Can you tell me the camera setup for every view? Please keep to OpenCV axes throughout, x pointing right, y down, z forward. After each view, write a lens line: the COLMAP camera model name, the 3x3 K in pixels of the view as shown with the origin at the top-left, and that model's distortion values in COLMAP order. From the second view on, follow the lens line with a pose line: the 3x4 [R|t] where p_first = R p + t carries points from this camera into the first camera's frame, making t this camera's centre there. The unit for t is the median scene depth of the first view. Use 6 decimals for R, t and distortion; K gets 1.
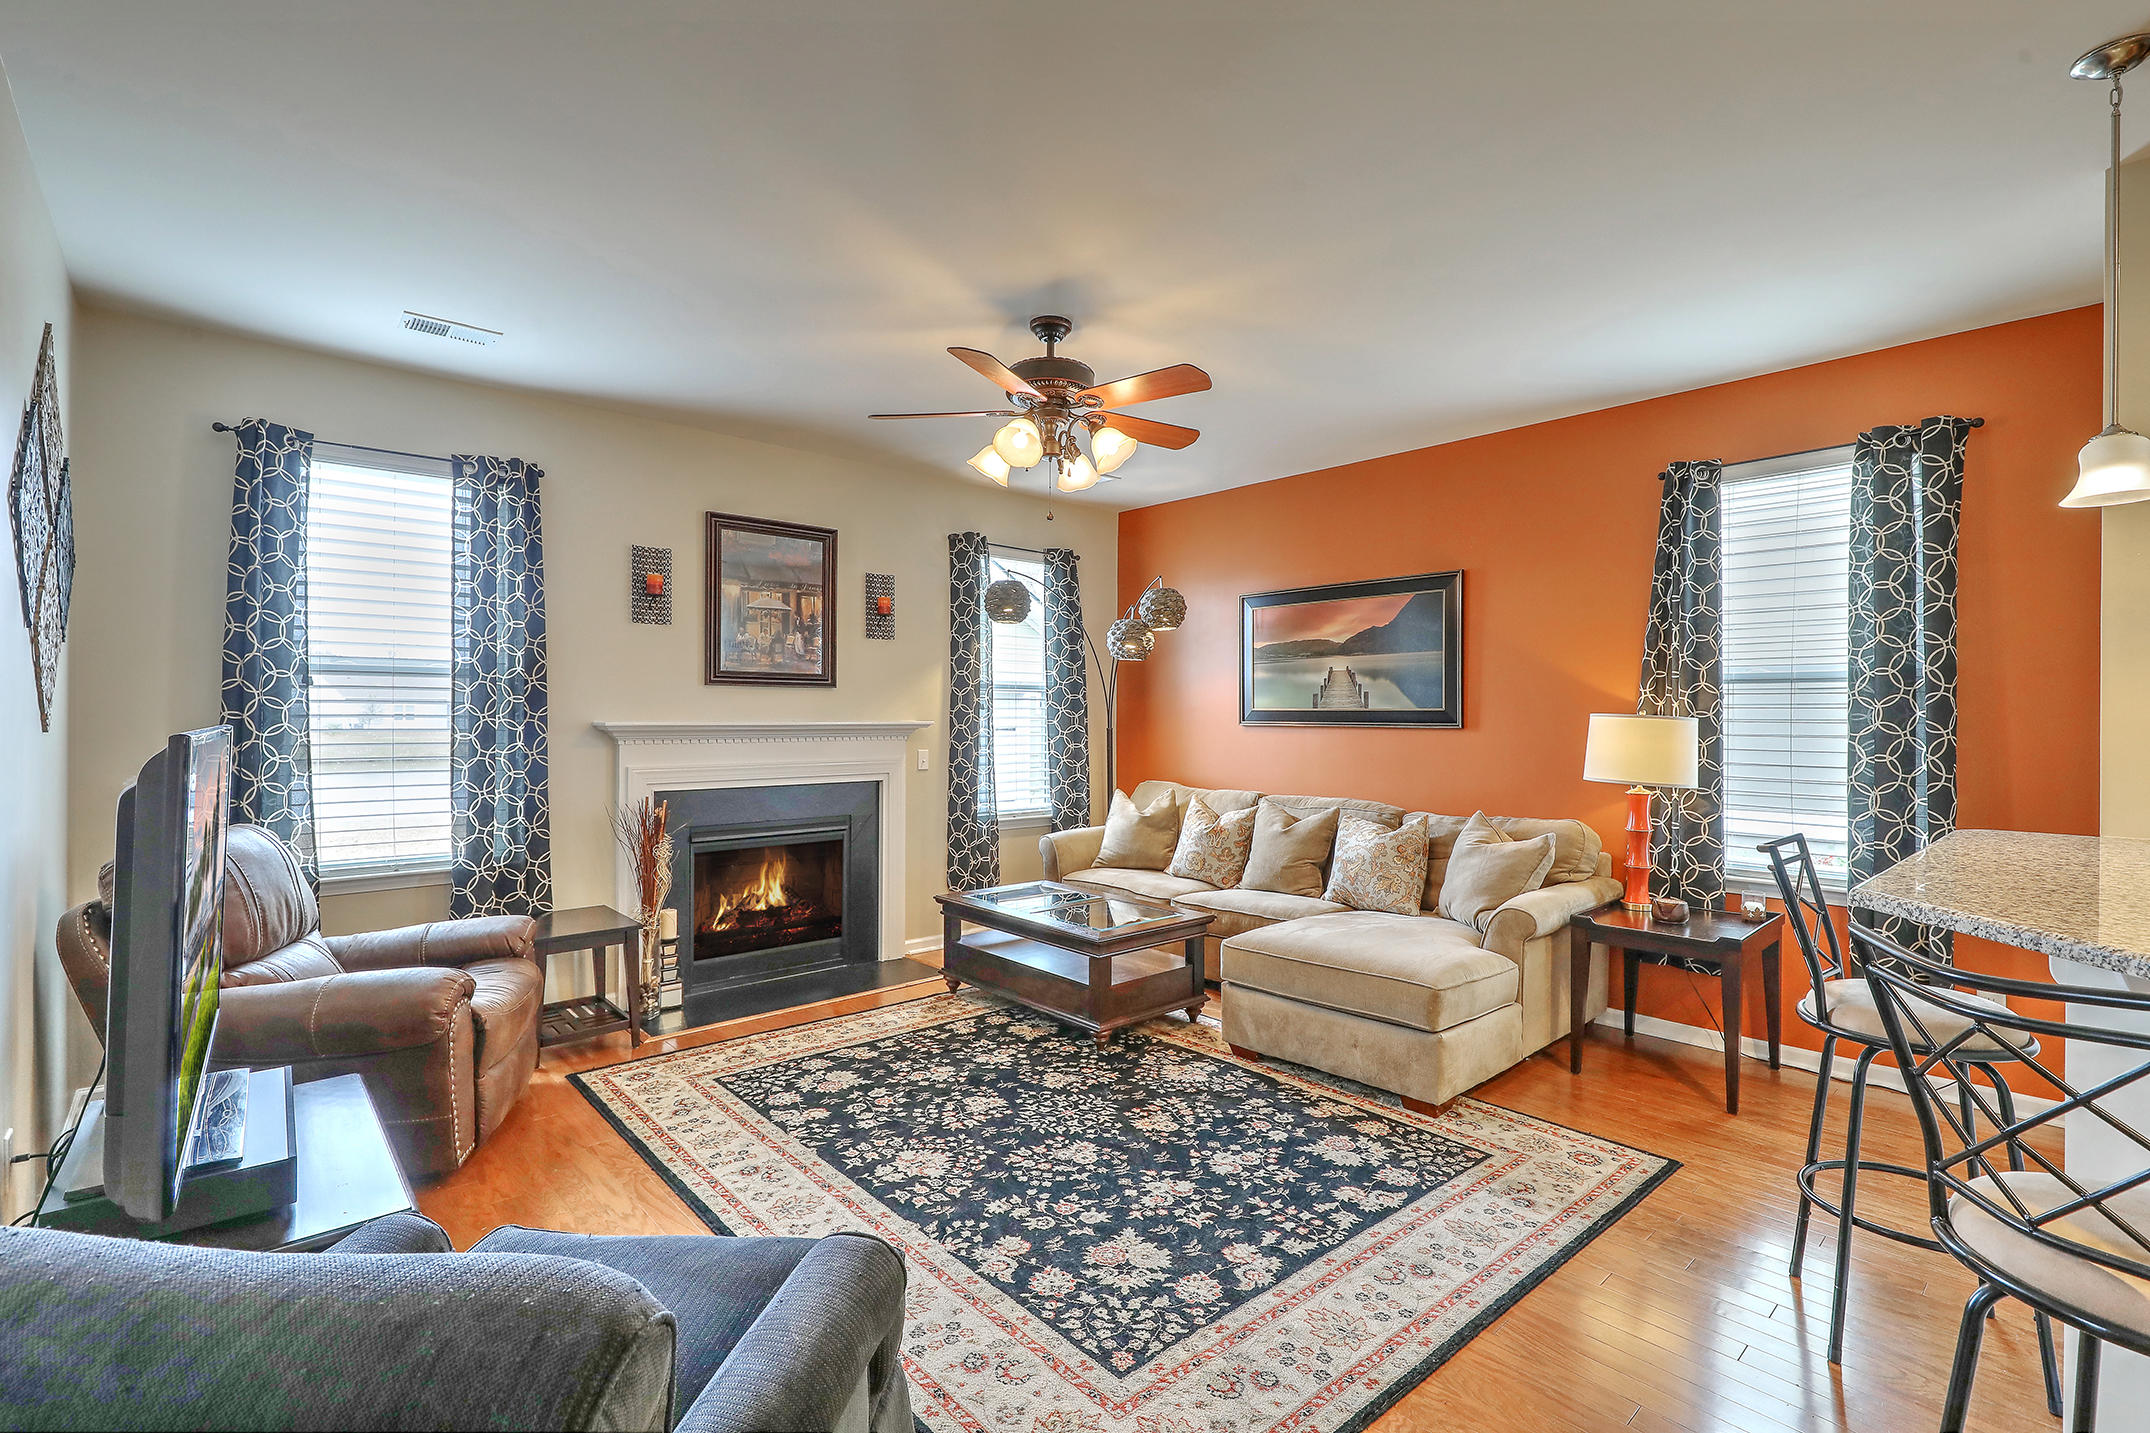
lens RADIAL K [[971.3, 0, 1079.5], [0, 971.3, 711.3], [0, 0, 1]] dist [0.003126, -0.002634]
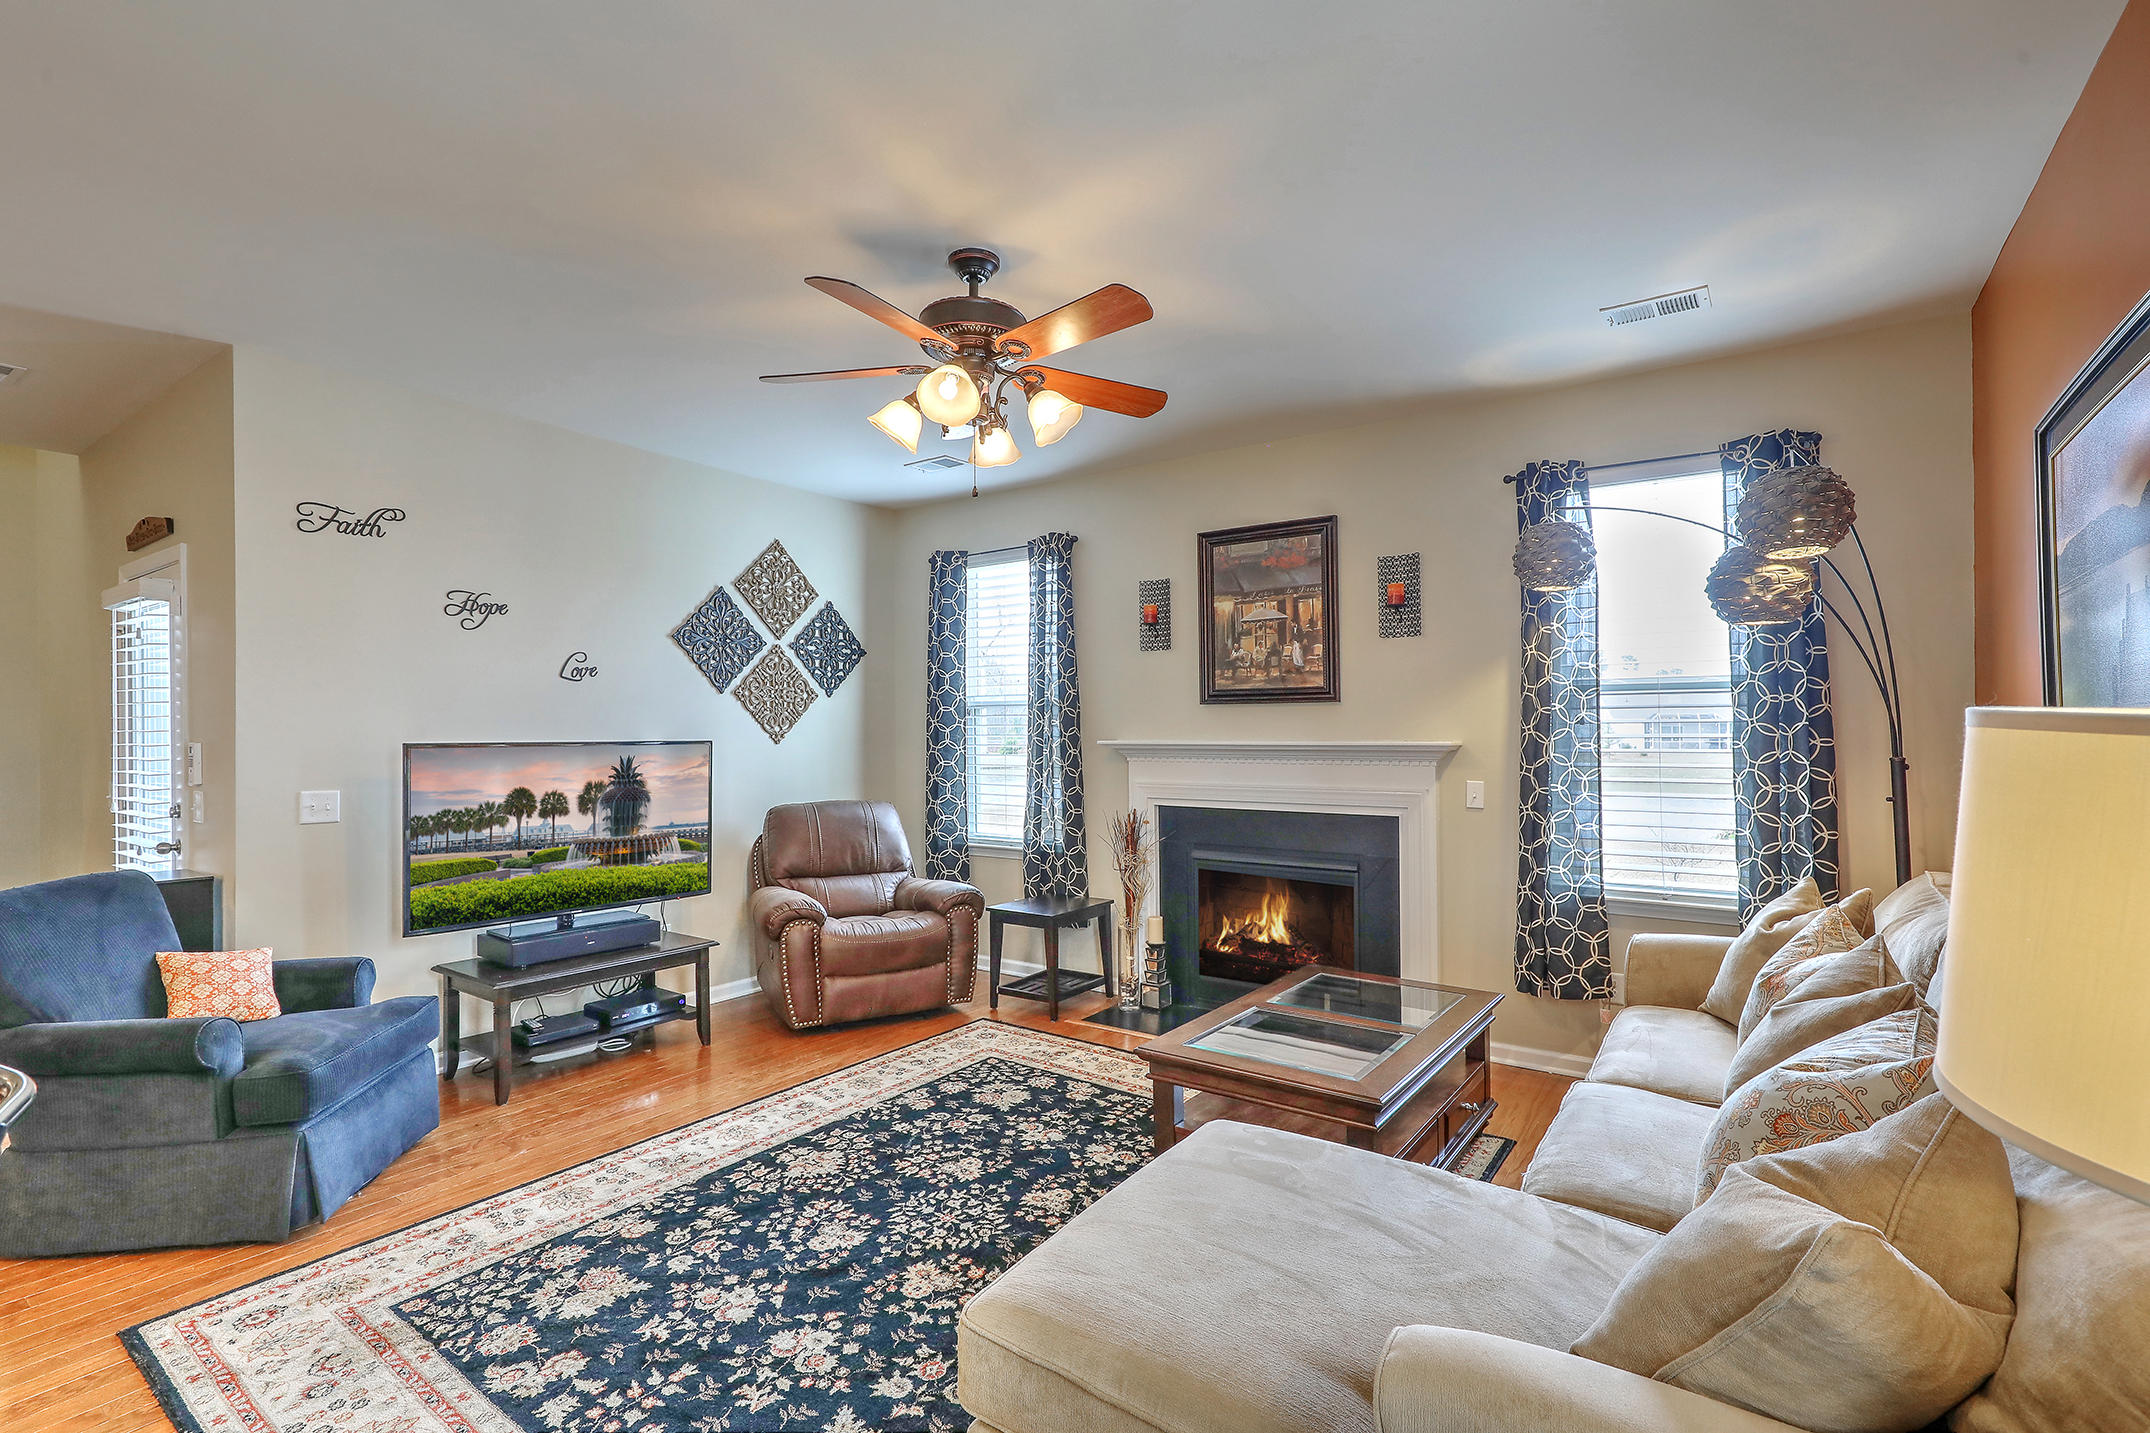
lens RADIAL K [[971.3, 0, 1084.8], [0, 971.3, 724.9], [0, 0, 1]] dist [0.003126, -0.002634]
pose [[0.225944, -0.013684, -0.974044, 0.717979], [0.005043, 0.999904, -0.012878, 0.008248], [0.974127, -0.002002, 0.225991, 0.815904]]
